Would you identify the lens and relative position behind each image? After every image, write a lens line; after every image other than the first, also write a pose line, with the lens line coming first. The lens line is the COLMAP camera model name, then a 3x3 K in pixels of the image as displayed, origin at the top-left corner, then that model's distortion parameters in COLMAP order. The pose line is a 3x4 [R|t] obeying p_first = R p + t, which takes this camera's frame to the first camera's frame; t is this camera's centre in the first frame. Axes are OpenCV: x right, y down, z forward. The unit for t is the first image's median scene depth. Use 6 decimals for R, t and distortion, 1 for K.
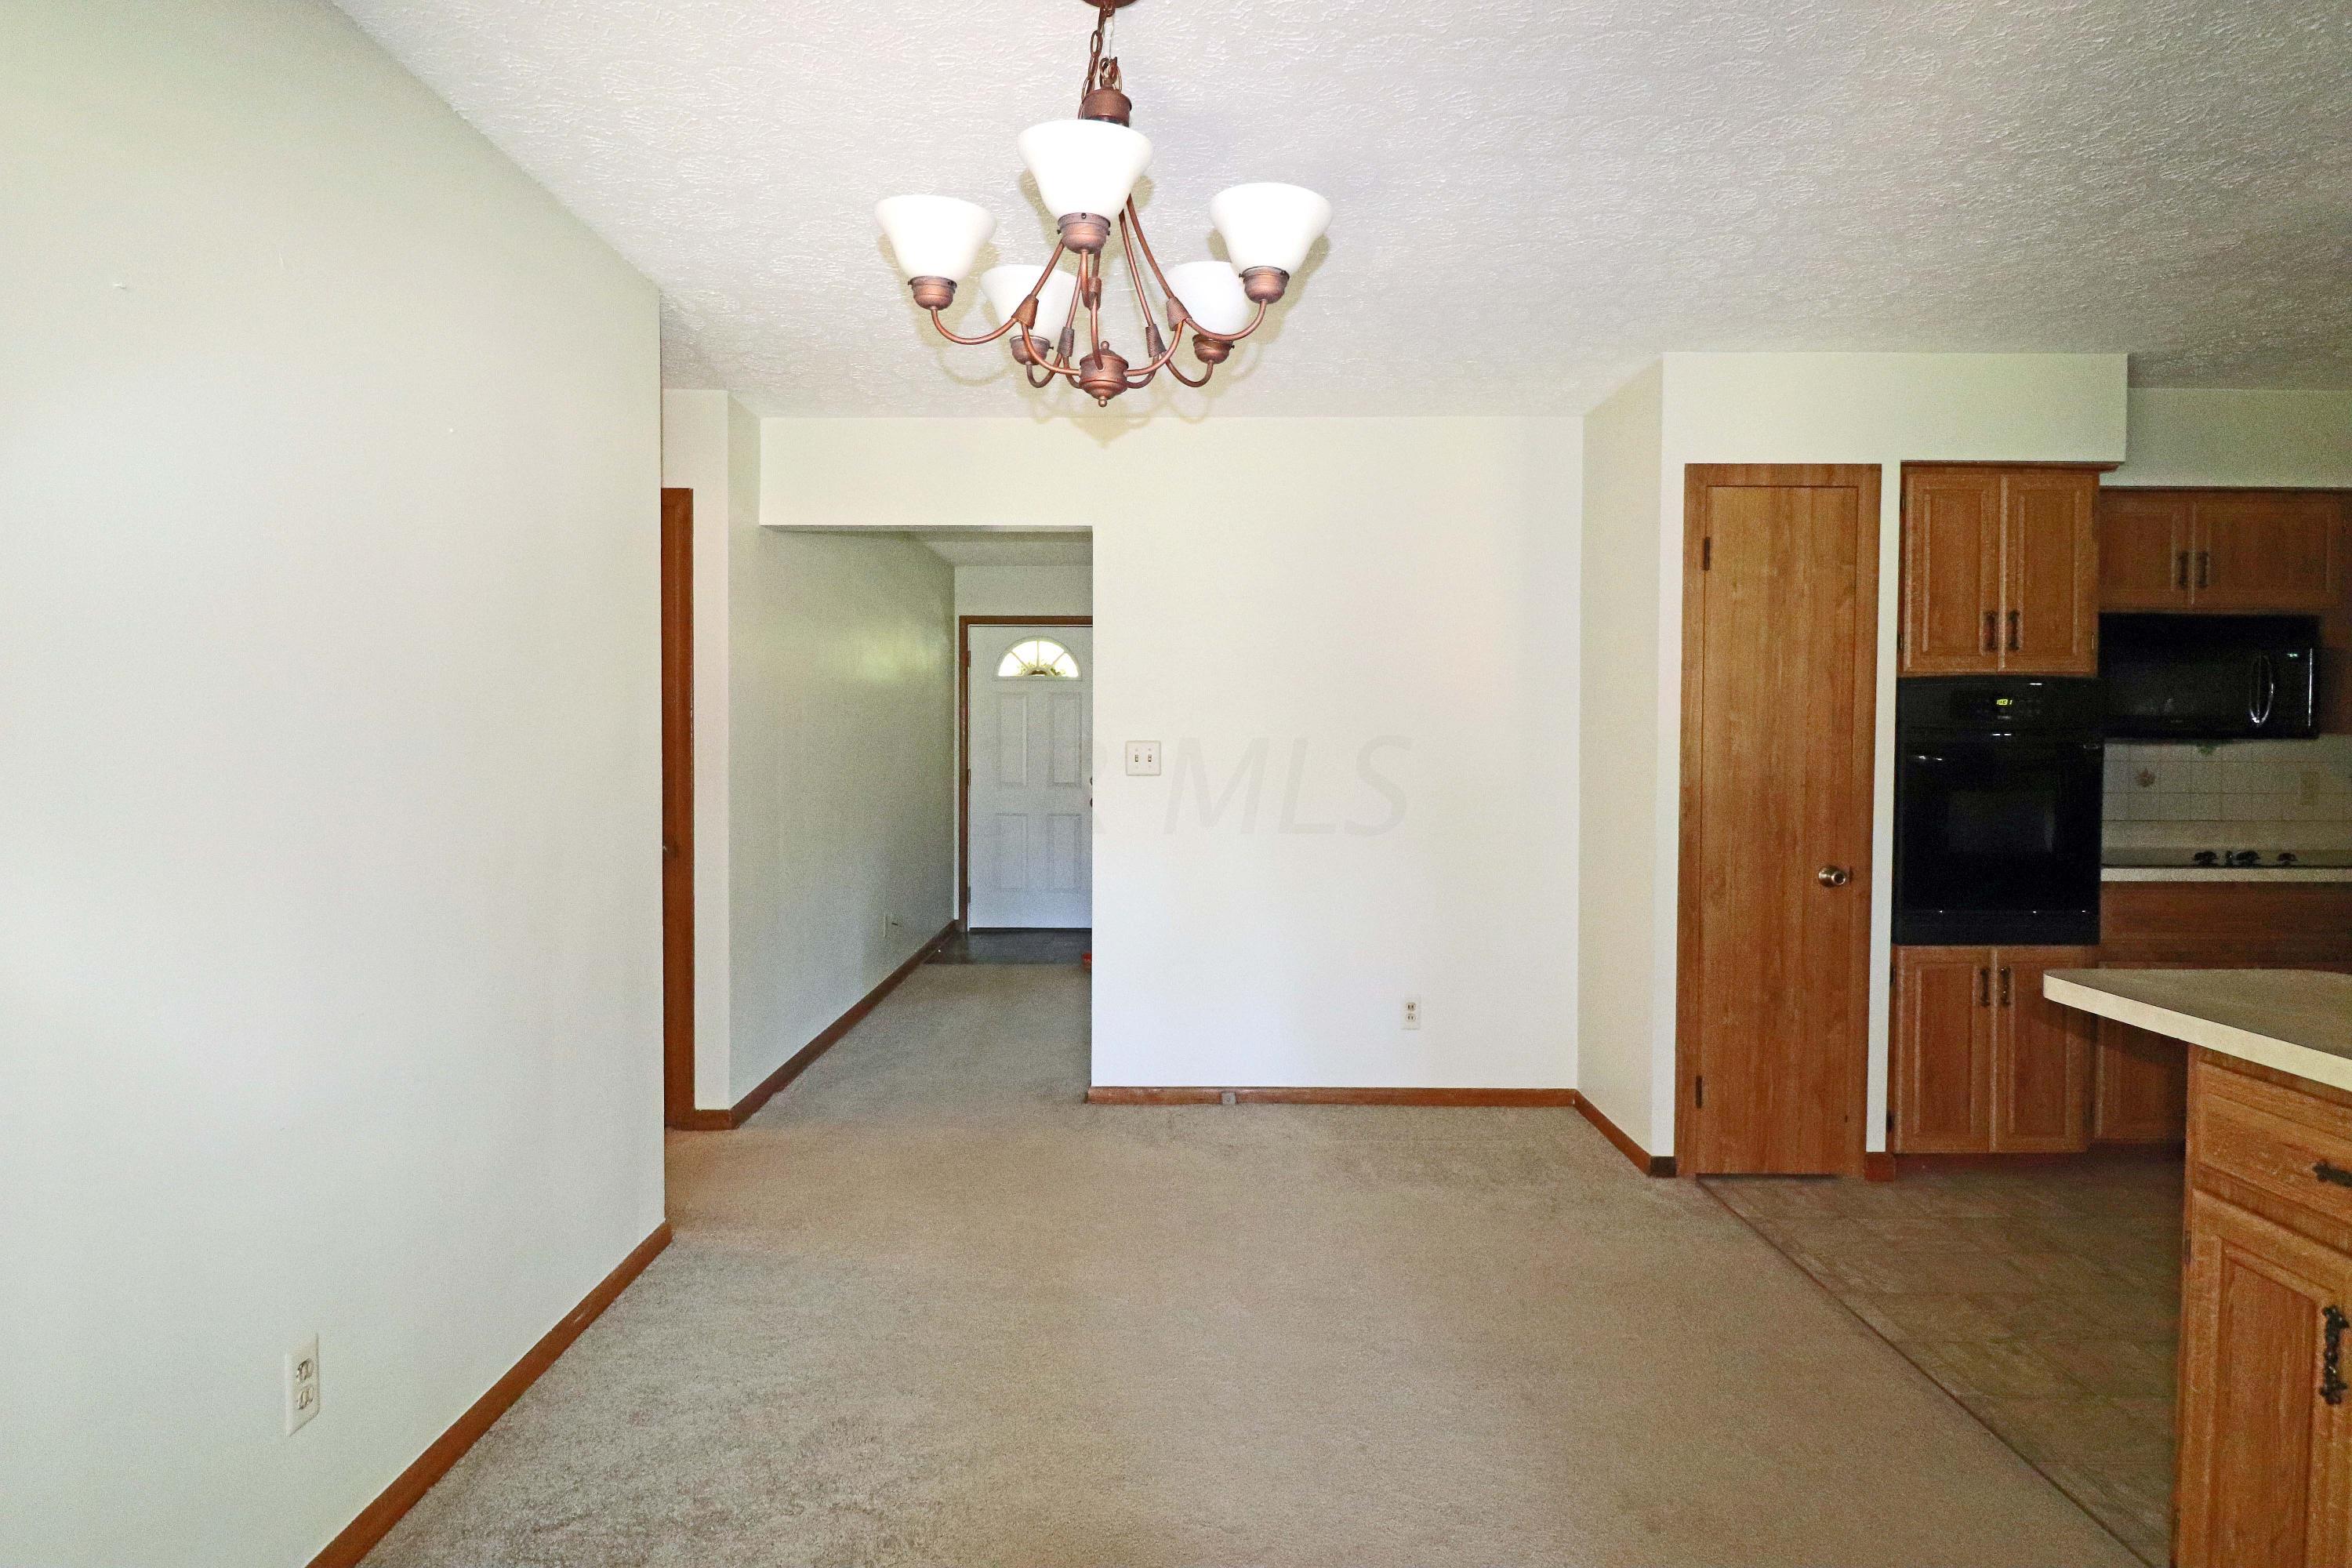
lens RADIAL K [[1298.5, 0, 1185.5], [0, 1298.5, 762.0], [0, 0, 1]] dist [0.004777, -0.002229]
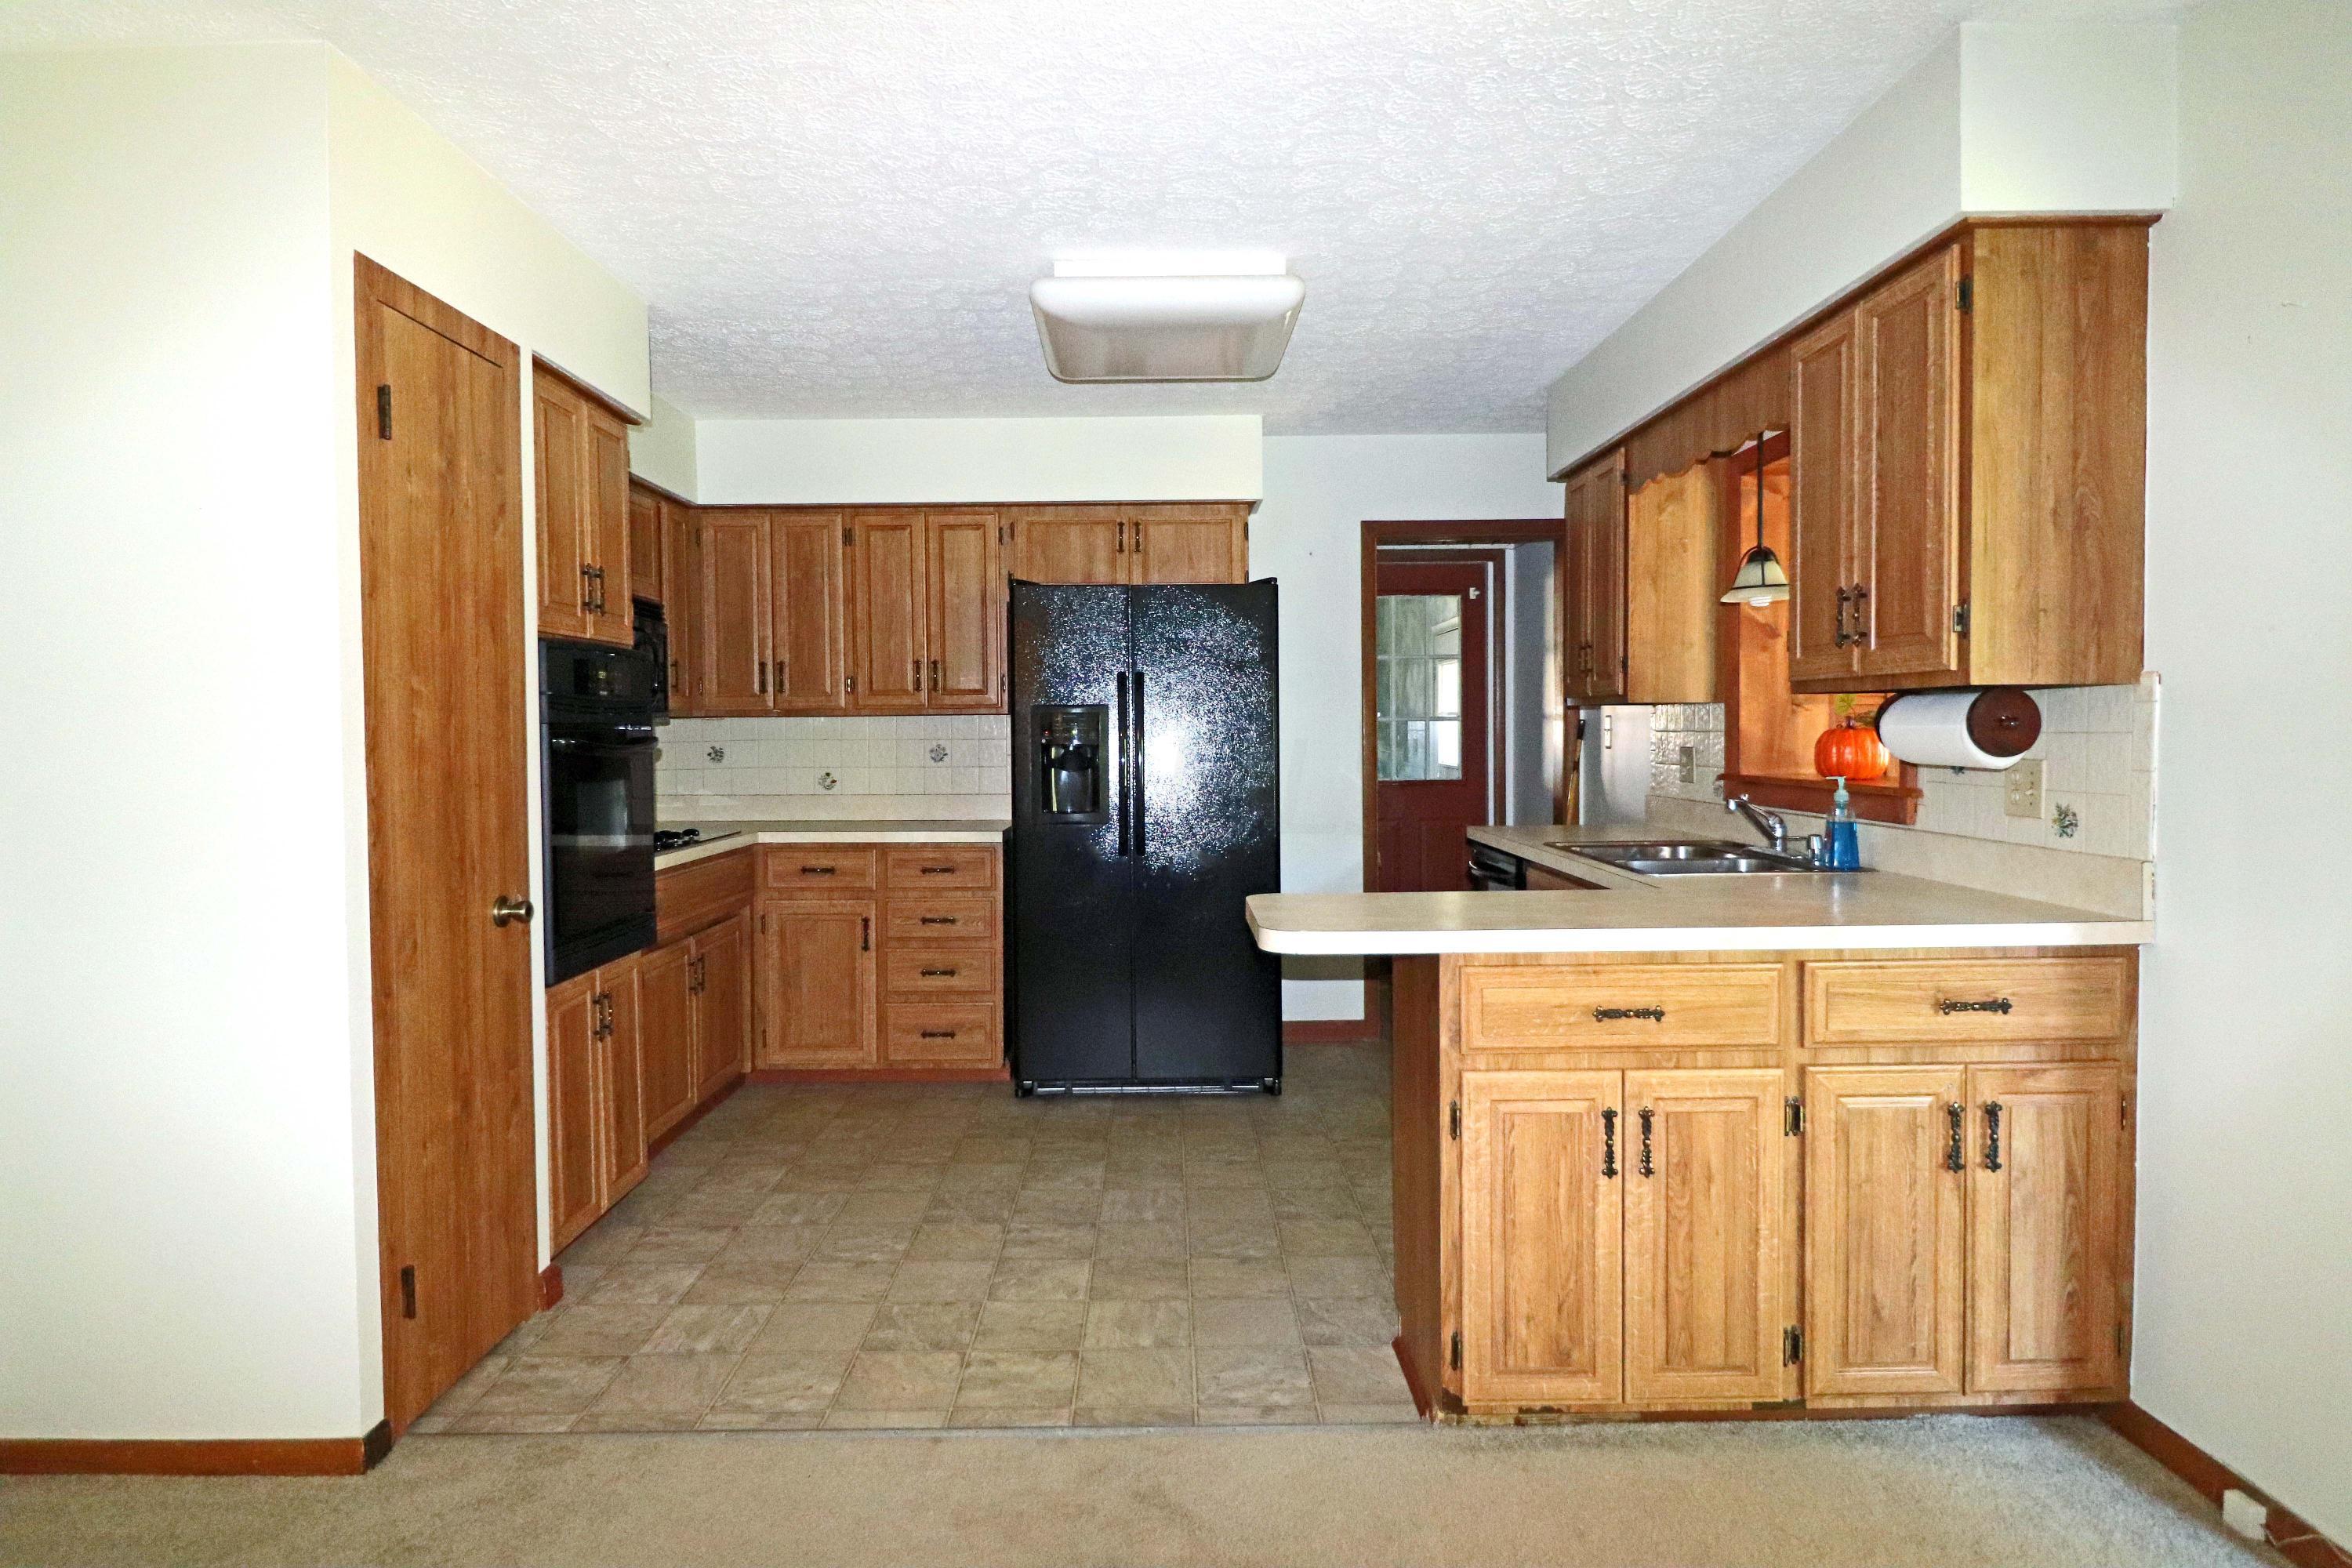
lens RADIAL K [[1298.5, 0, 1182.4], [0, 1298.5, 771.9], [0, 0, 1]] dist [0.004777, -0.002229]
pose [[-0.004986, -0.033593, 0.999423, -0.213151], [0.031908, 0.998921, 0.033735, -0.000667], [-0.999478, 0.032058, -0.003909, 0.630685]]
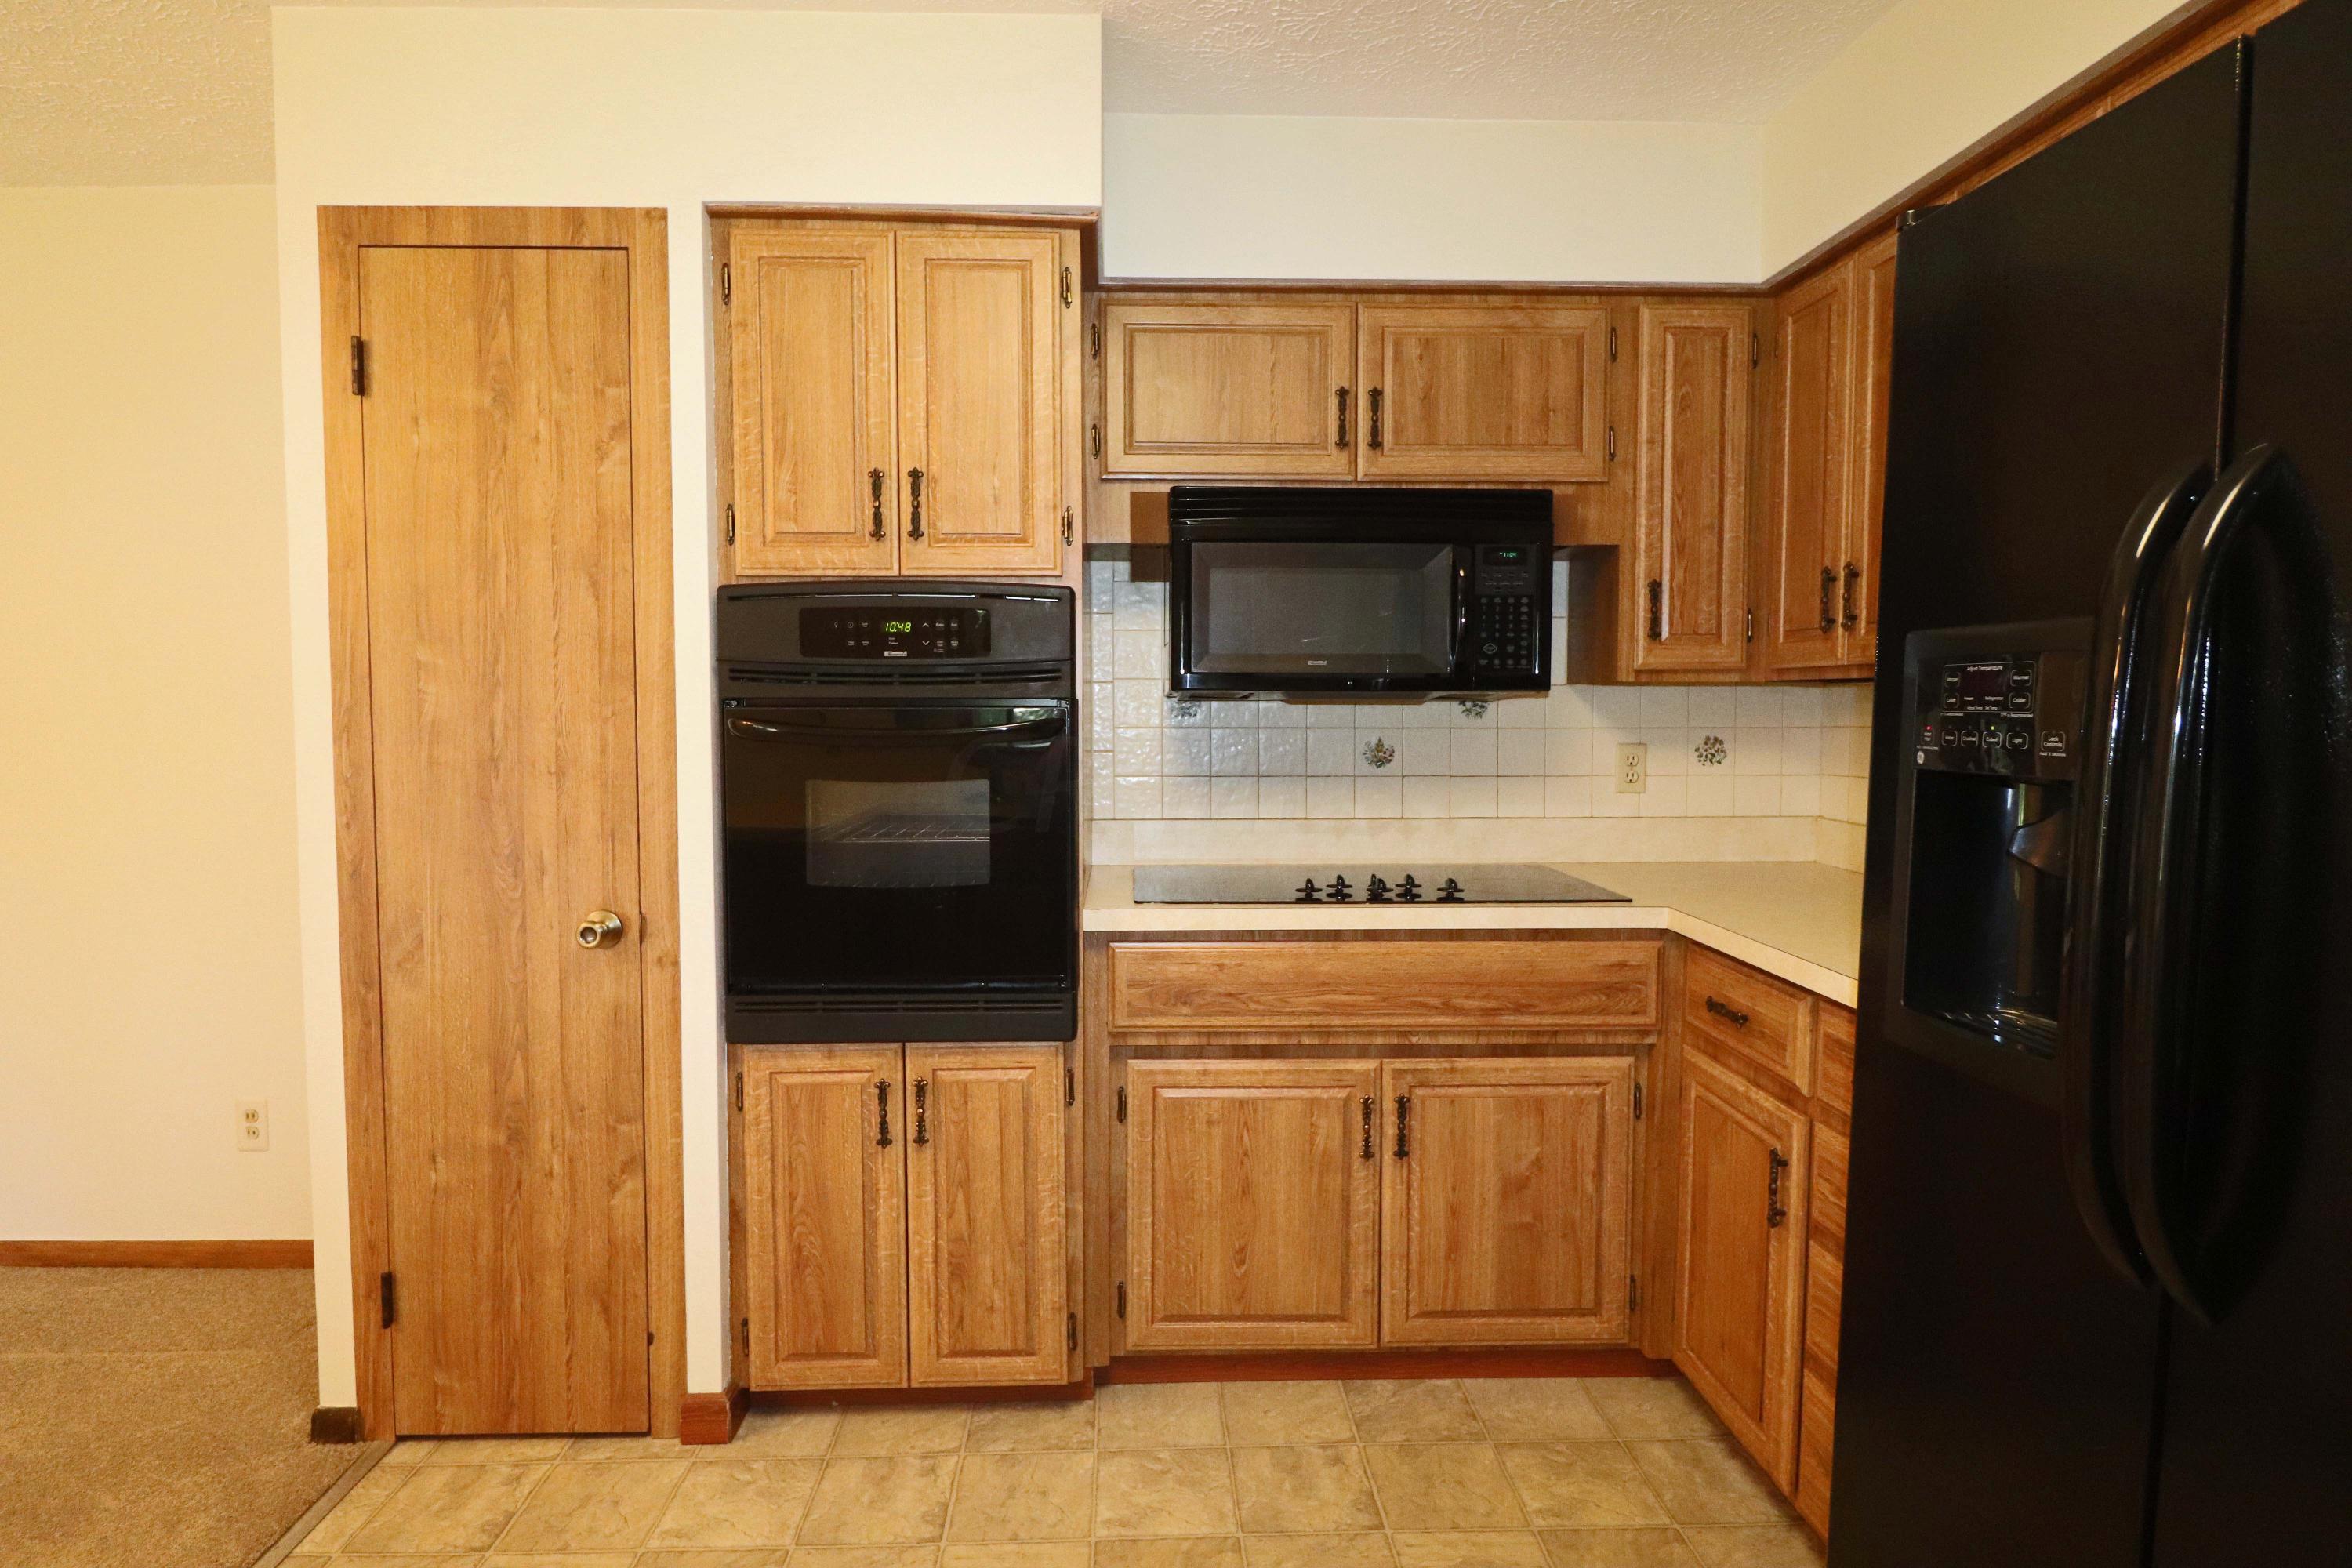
lens RADIAL K [[1298.5, 0, 1181.1], [0, 1298.5, 775.8], [0, 0, 1]] dist [0.004777, -0.002229]
pose [[0.999873, -0.006296, 0.014627, 0.746911], [0.005867, 0.999557, 0.029162, 0.003914], [-0.014804, -0.029073, 0.999468, 0.419110]]
